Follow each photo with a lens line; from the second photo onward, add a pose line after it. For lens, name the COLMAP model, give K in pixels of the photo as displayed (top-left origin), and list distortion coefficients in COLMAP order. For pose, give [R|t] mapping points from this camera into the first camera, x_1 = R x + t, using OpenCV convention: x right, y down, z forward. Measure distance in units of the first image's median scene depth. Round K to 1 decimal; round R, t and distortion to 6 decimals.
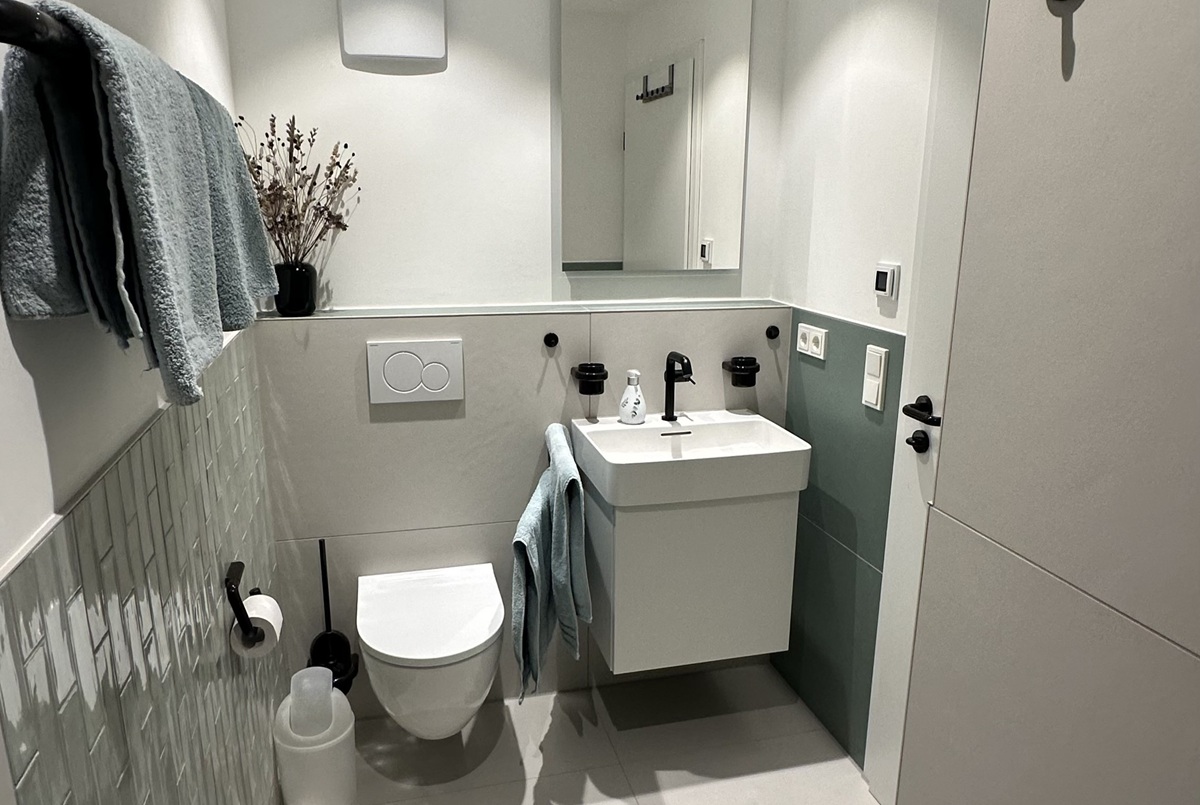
lens RADIAL K [[834.4, 0, 594.7], [0, 834.4, 404.0], [0, 0, 1]] dist [-0.001740, 0.000763]
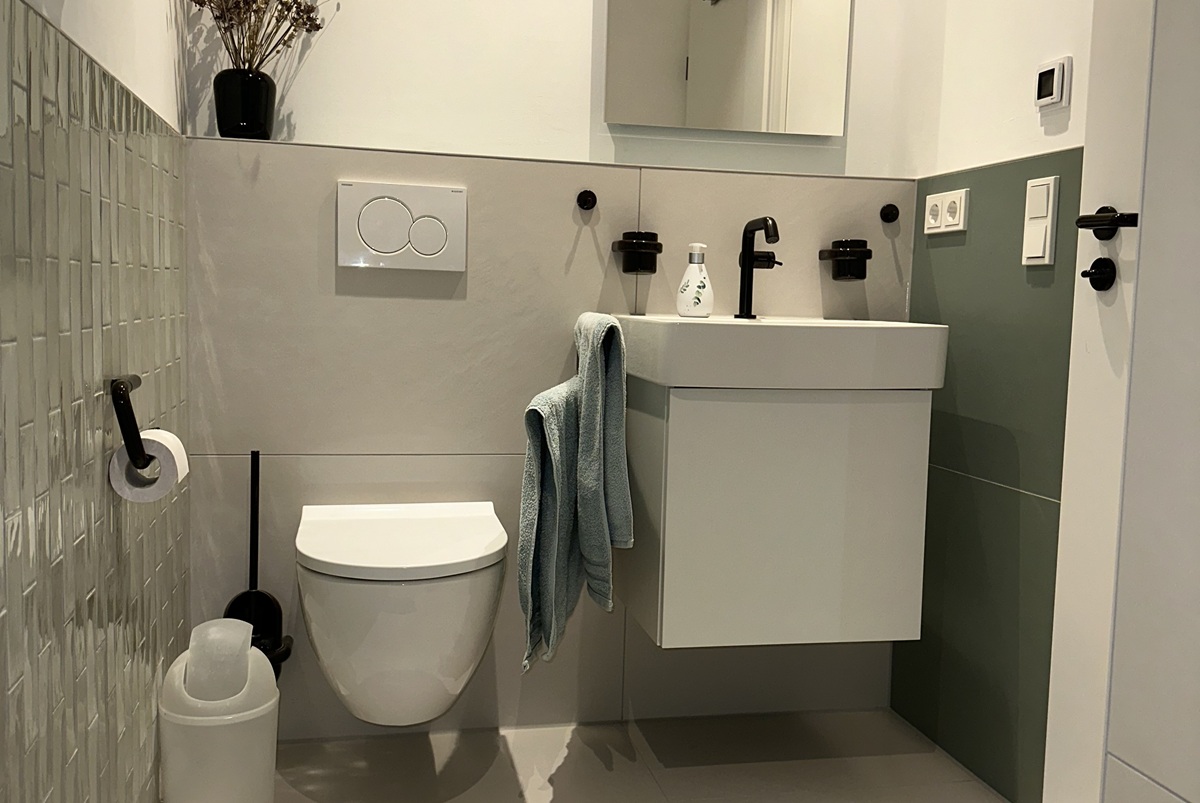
lens RADIAL K [[1096.4, 0, 600.0], [0, 1096.4, 401.5], [0, 0, 1]] dist [0.185912, -0.393654]
pose [[0.999045, 0.026763, -0.034526, -0.001933], [-0.032031, 0.986209, -0.162377, 0.262378], [0.029705, 0.163328, 0.986125, 0.066241]]
